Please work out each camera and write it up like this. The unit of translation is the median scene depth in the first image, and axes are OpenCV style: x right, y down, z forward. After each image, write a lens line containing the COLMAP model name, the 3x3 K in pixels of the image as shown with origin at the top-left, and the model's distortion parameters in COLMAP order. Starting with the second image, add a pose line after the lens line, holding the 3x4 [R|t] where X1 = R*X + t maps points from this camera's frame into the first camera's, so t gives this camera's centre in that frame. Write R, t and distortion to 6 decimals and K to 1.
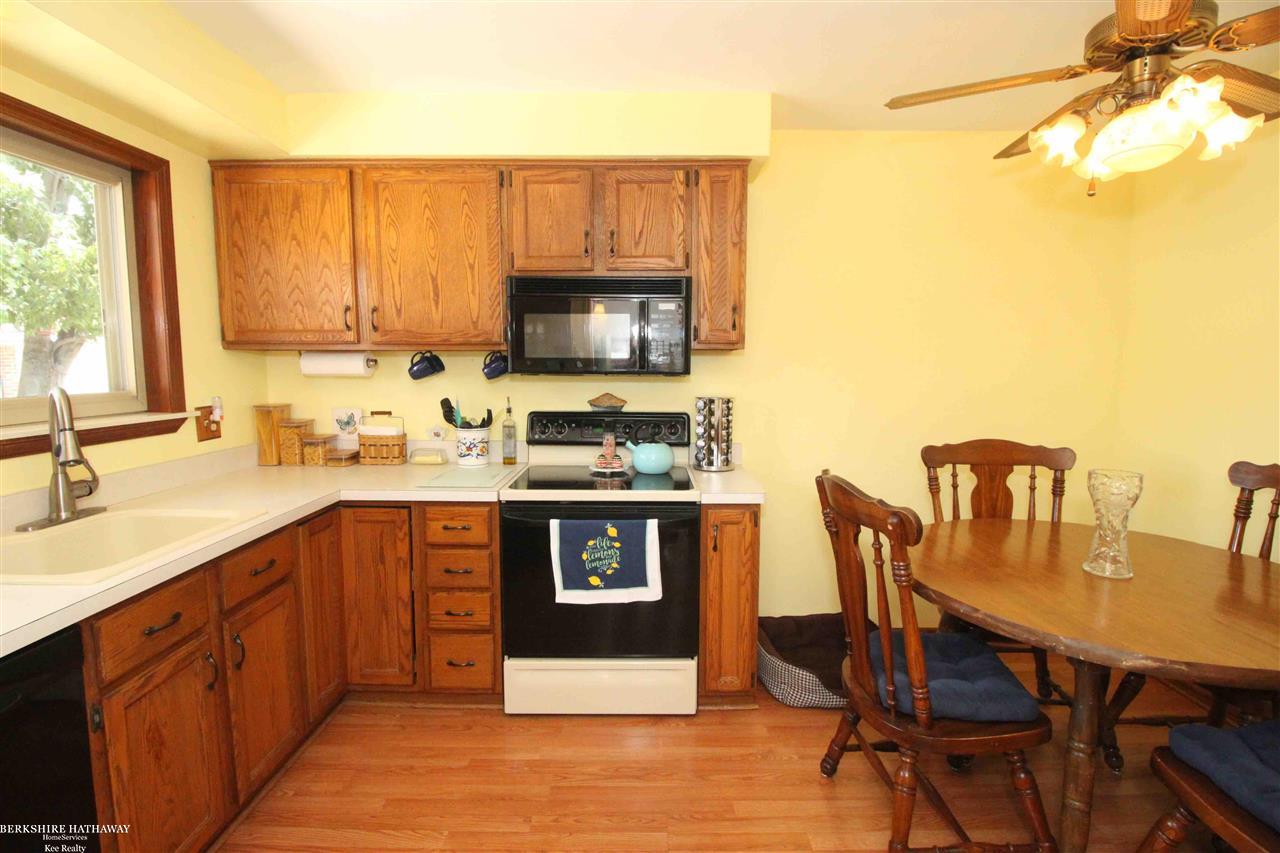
lens RADIAL K [[589.7, 0, 640.0], [0, 589.7, 426.5], [0, 0, 1]] dist [0.001681, -0.013446]
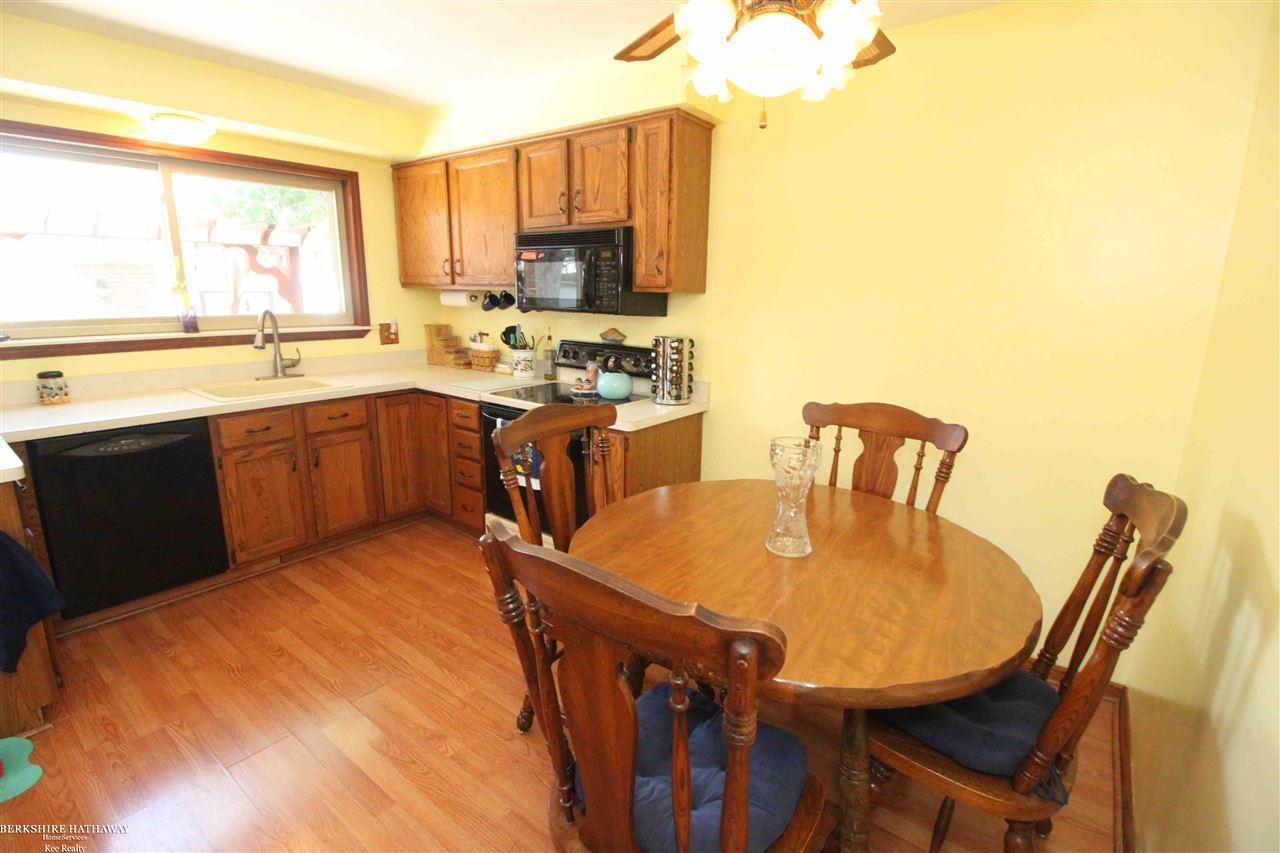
lens RADIAL K [[589.7, 0, 640.0], [0, 589.7, 426.5], [0, 0, 1]] dist [0.001681, -0.013446]
pose [[0.796460, 0.148854, -0.586083, 0.827786], [-0.080493, 0.986701, 0.141217, -0.039488], [0.599310, -0.065299, 0.797850, 0.093893]]
